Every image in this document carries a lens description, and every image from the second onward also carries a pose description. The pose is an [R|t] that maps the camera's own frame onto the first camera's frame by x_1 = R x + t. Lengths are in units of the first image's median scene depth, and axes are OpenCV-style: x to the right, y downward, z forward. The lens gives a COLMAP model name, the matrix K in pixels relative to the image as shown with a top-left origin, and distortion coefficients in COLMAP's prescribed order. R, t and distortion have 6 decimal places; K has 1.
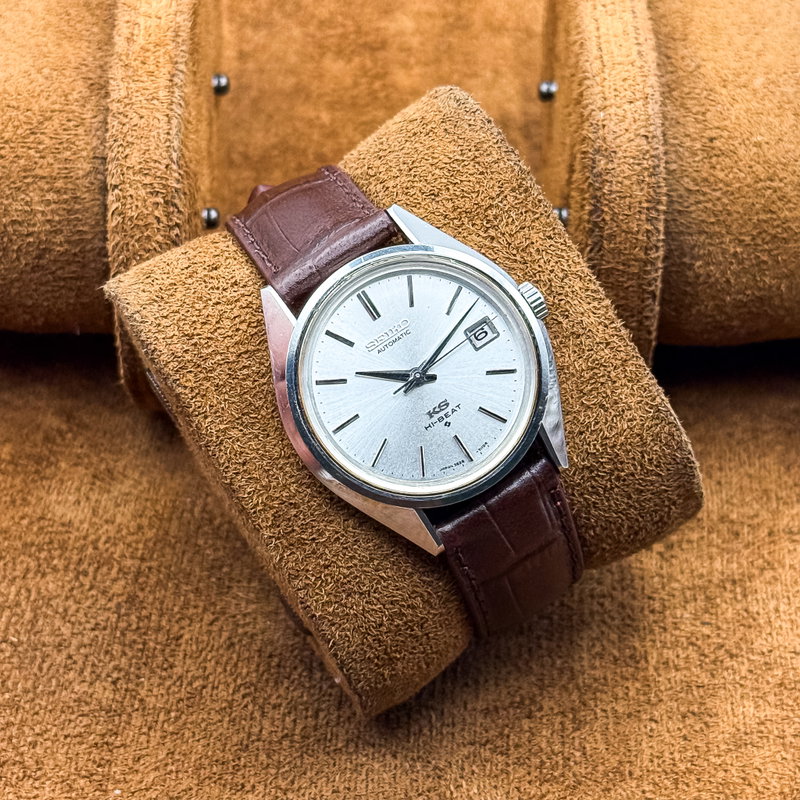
lens RADIAL K [[2093.2, 0, 400.0], [0, 2093.2, 400.0], [0, 0, 1]] dist [0.098777, -0.330514]
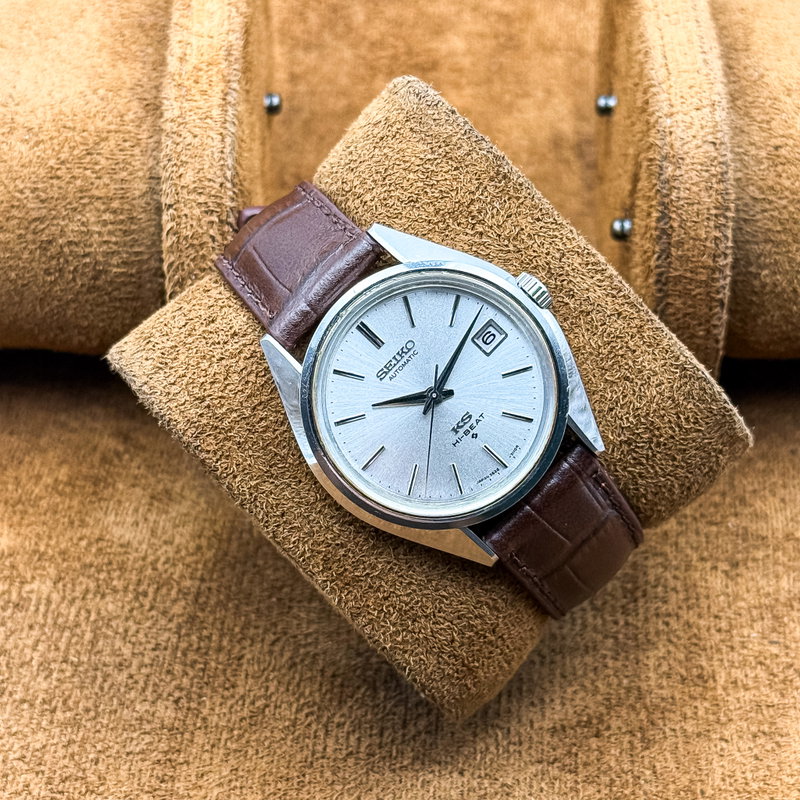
lens RADIAL K [[2093.2, 0, 400.0], [0, 2093.2, 400.0], [0, 0, 1]] dist [0.098777, -0.330514]
pose [[0.976137, -0.209625, -0.056690, 0.046501], [0.214330, 0.972004, 0.096286, -0.104127], [0.034919, -0.106139, 0.993738, 0.022604]]
